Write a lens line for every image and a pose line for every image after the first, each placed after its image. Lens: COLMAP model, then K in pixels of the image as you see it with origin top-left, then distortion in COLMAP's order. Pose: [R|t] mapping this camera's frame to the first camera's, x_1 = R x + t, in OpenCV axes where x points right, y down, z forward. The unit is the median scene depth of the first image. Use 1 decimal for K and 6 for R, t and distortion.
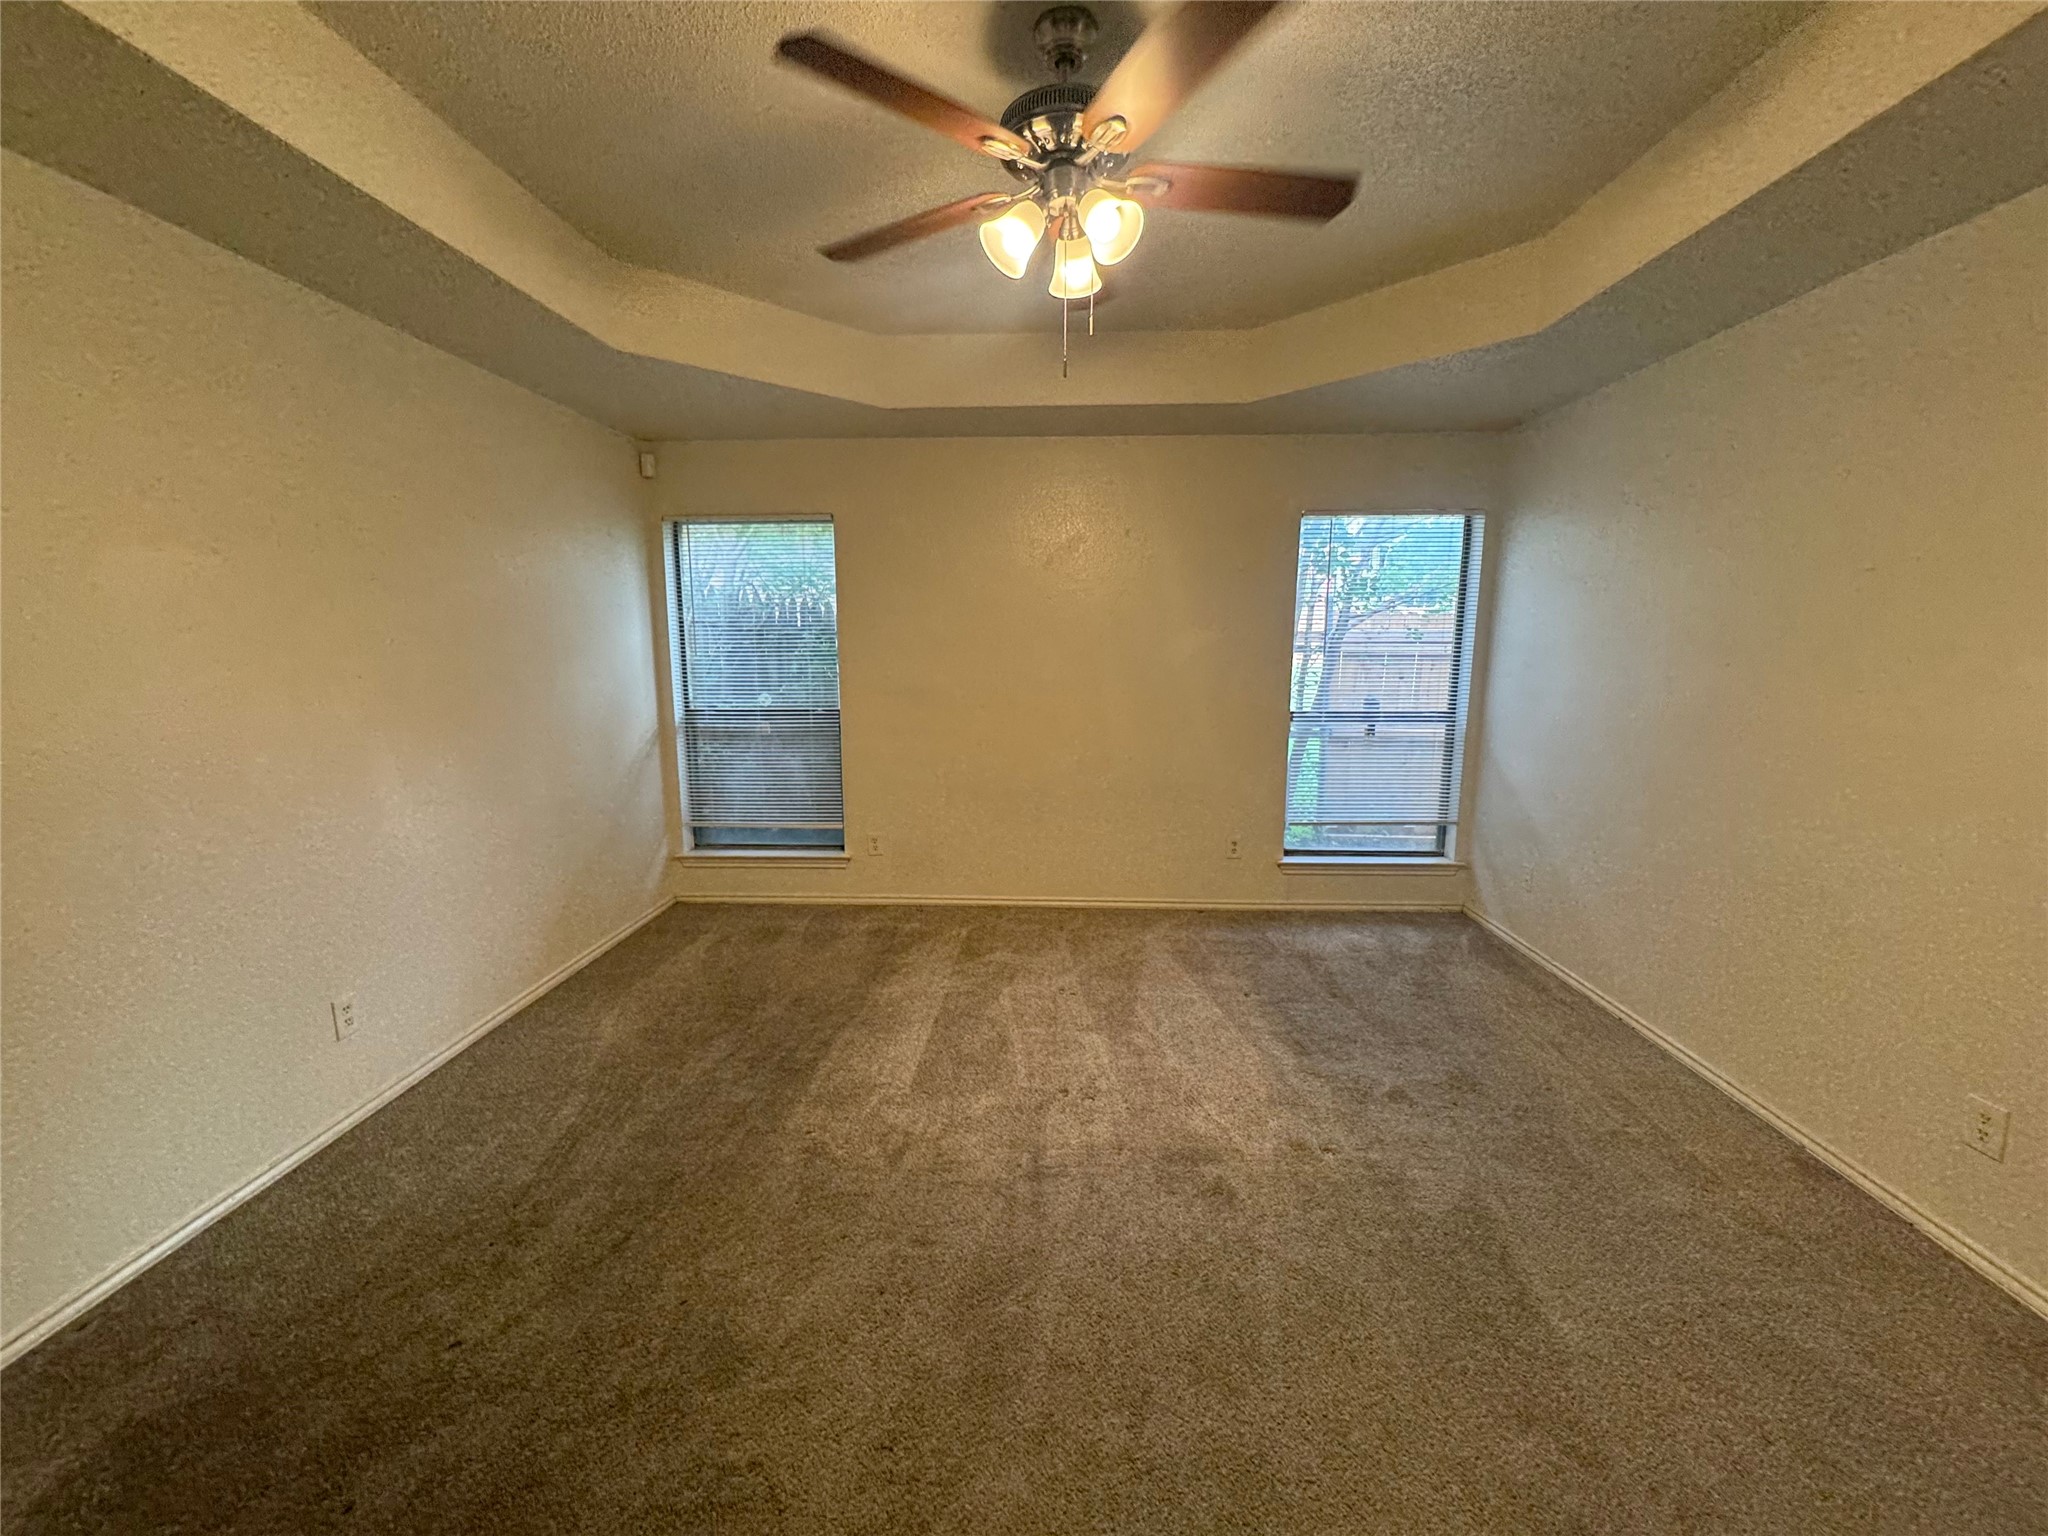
lens RADIAL K [[821.1, 0, 1024.7], [0, 821.1, 774.2], [0, 0, 1]] dist [-0.004298, 0.001131]
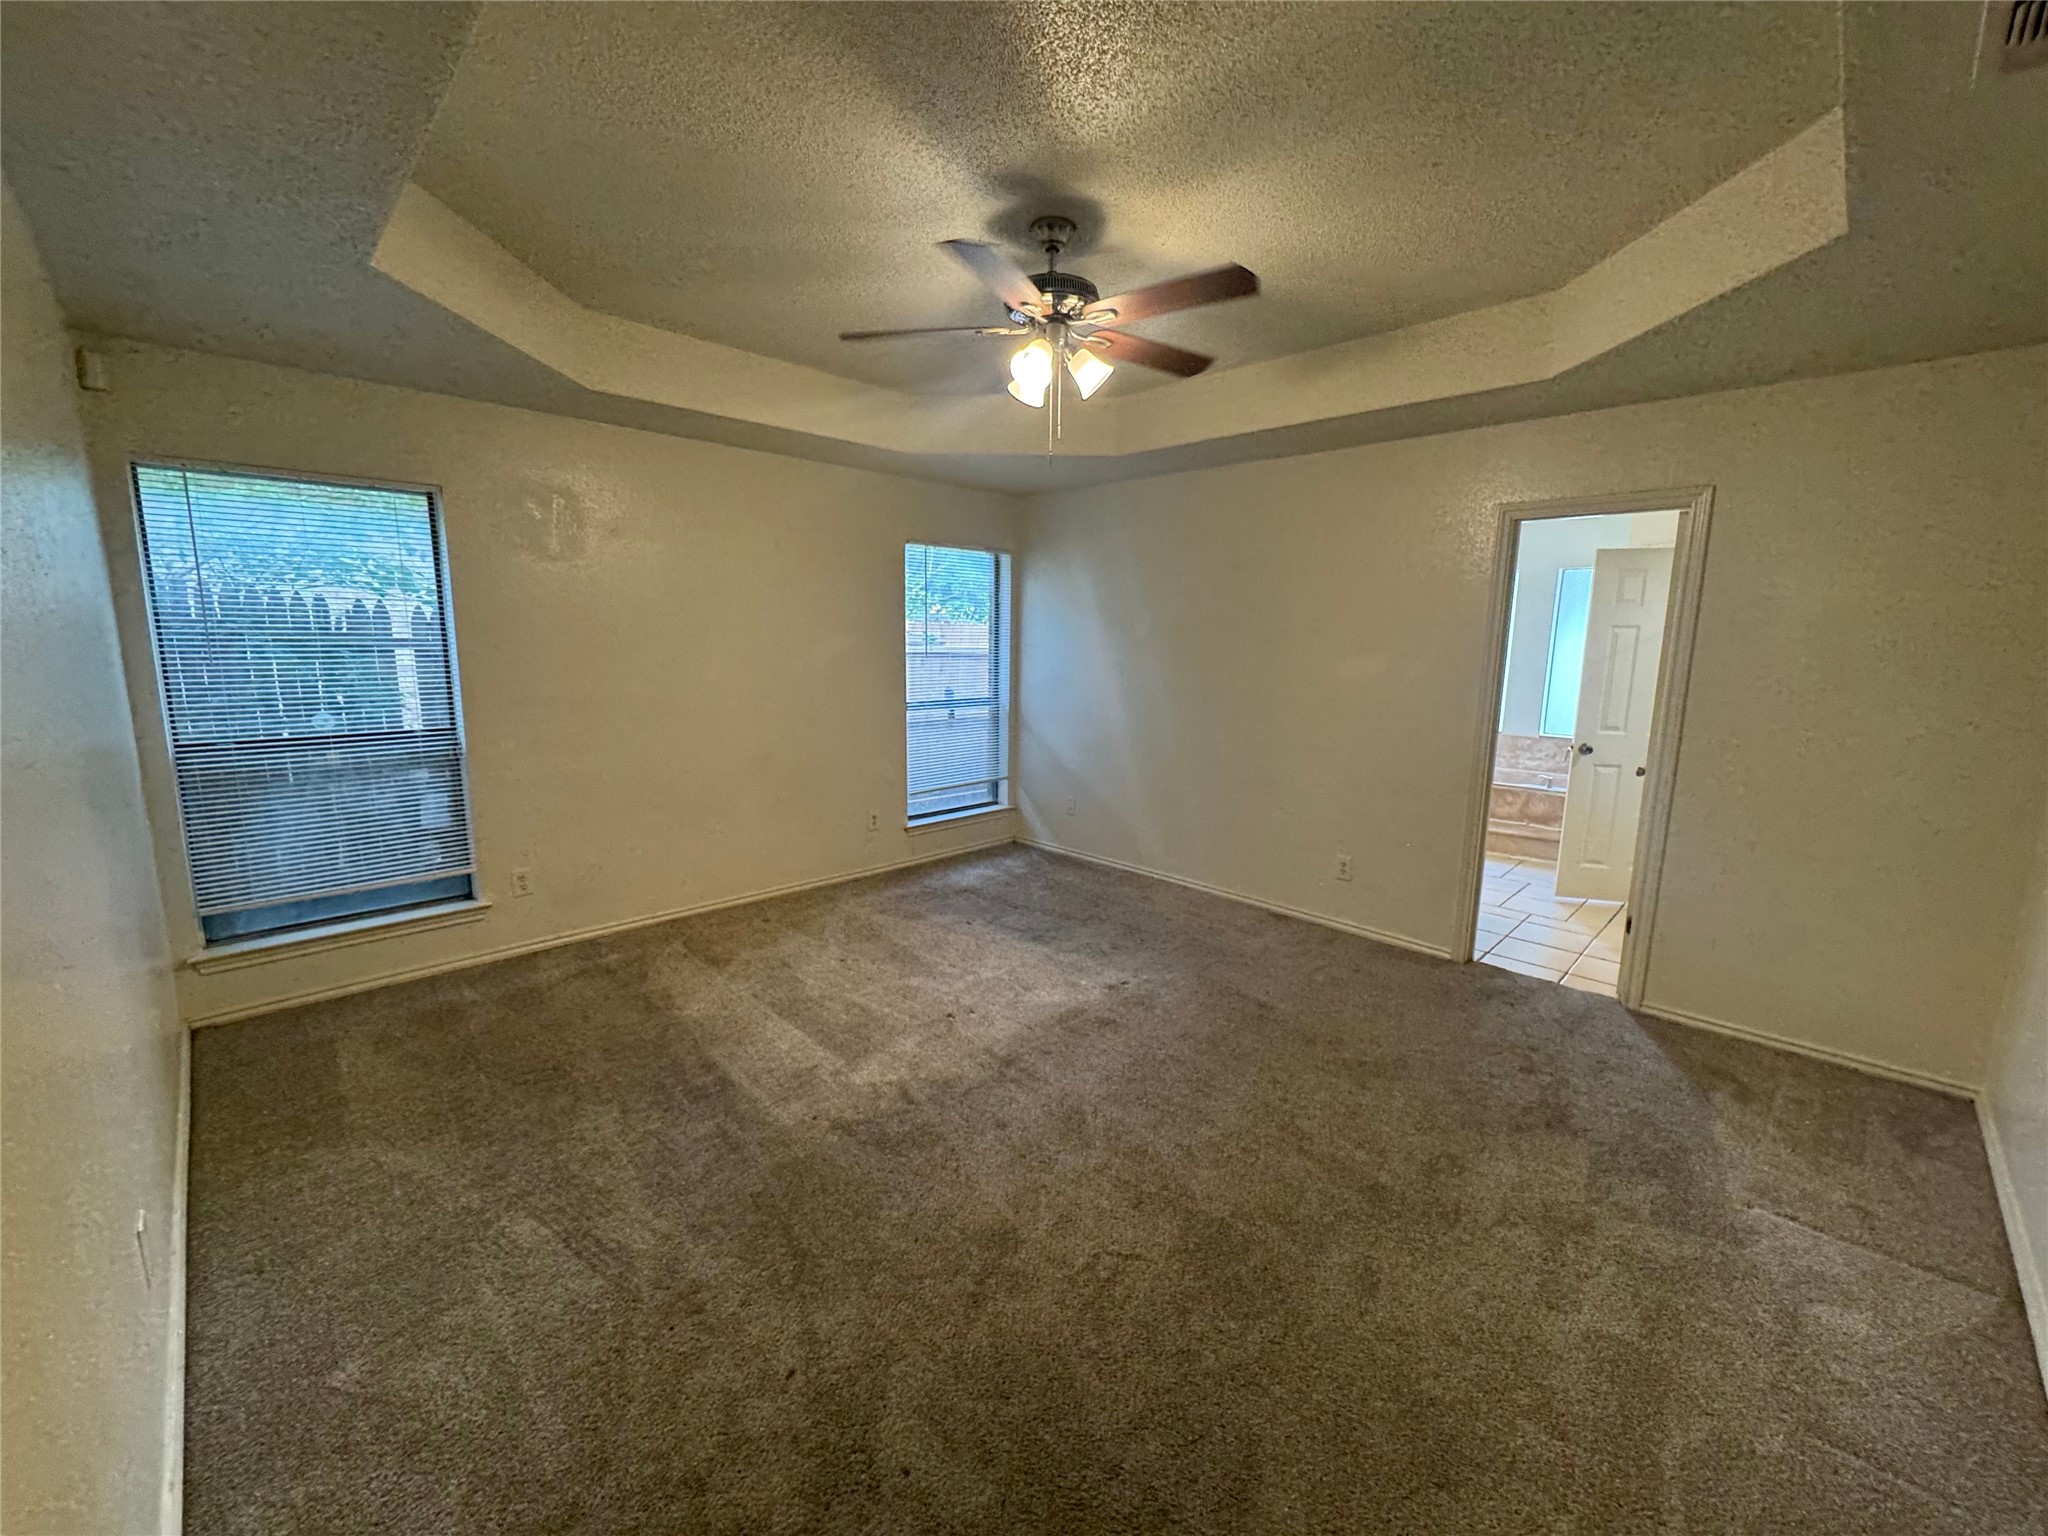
lens RADIAL K [[821.1, 0, 1022.8], [0, 821.1, 776.4], [0, 0, 1]] dist [-0.004298, 0.001131]
pose [[0.681815, -0.114169, 0.722560, -0.465392], [0.108251, 0.992618, 0.054693, -0.015619], [-0.723471, 0.040927, 0.689141, 0.038090]]
